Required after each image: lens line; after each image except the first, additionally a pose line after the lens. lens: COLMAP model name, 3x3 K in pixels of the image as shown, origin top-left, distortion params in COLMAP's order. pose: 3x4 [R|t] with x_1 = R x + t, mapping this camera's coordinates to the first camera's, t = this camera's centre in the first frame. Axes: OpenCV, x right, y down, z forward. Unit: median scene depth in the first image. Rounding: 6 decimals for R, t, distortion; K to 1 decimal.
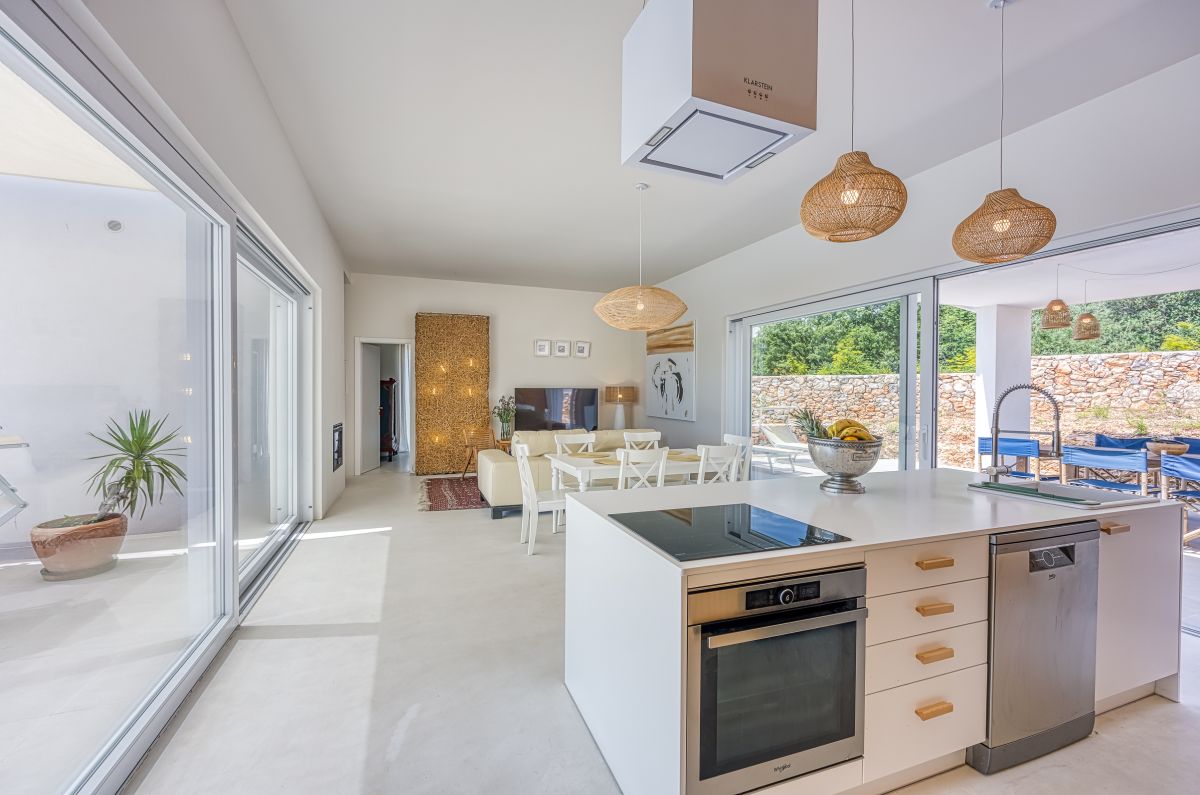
lens RADIAL K [[496.2, 0, 609.1], [0, 496.2, 392.7], [0, 0, 1]] dist [0.001040, 0.000213]
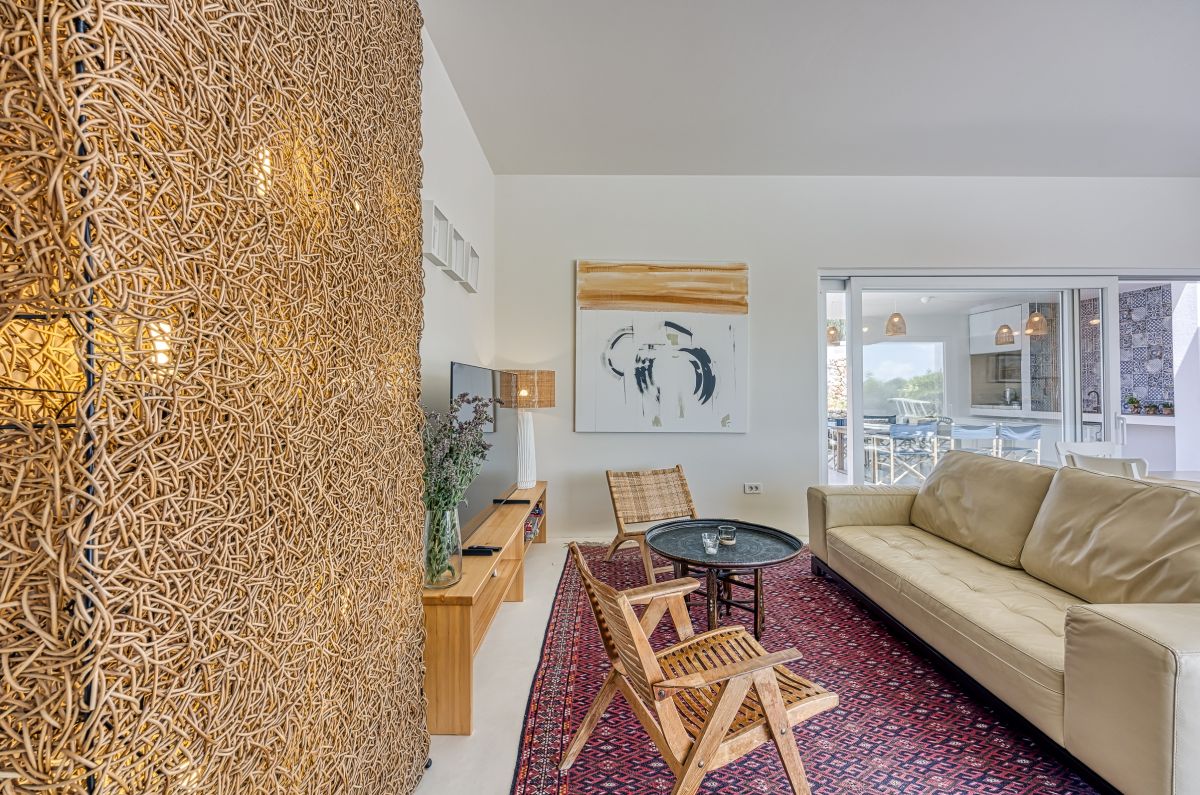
lens RADIAL K [[496.2, 0, 580.5], [0, 496.2, 385.5], [0, 0, 1]] dist [0.001040, 0.000213]
pose [[0.364528, 0.006026, 0.931173, -0.428968], [0.006029, 0.999943, -0.008831, 0.005227], [-0.931173, 0.008833, 0.364471, 0.916357]]
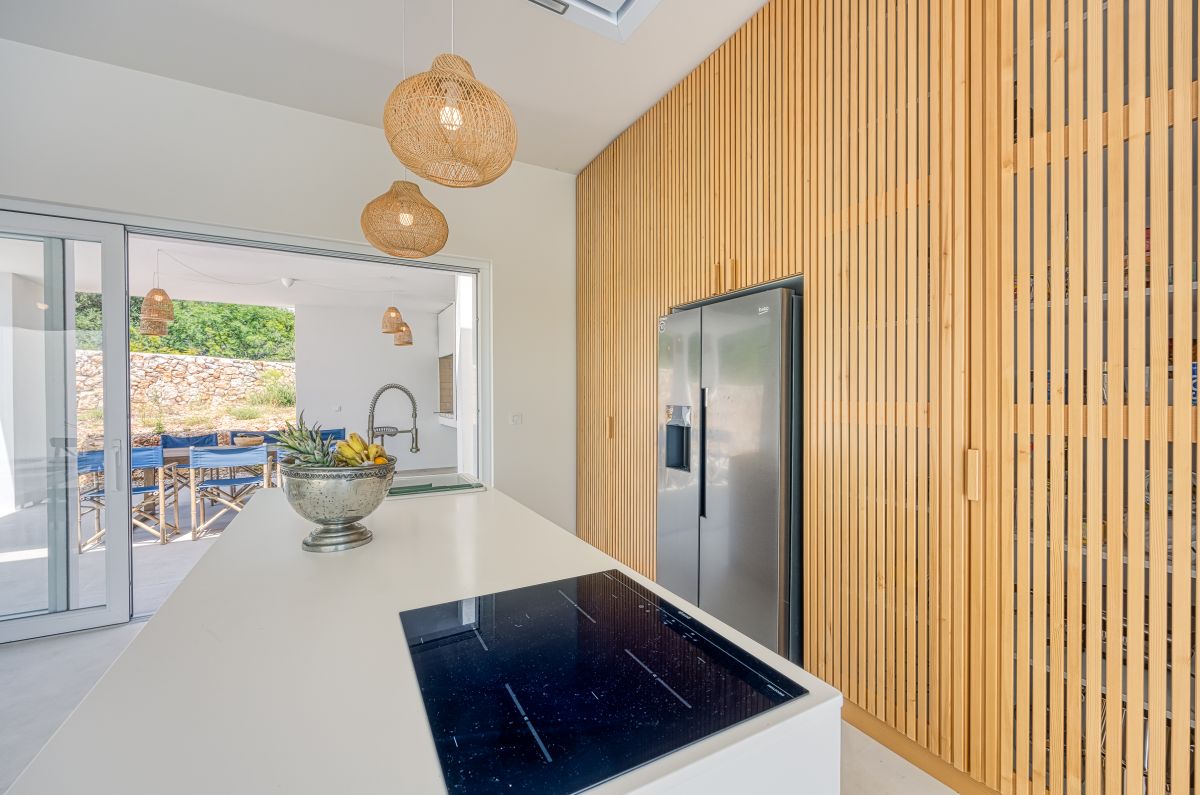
lens RADIAL K [[496.2, 0, 608.3], [0, 496.2, 397.0], [0, 0, 1]] dist [0.001040, 0.000213]
pose [[-0.120383, -0.009851, 0.992679, -0.063538], [-0.000166, 0.999951, 0.009903, -0.000357], [-0.992727, 0.001028, -0.120379, 0.212769]]
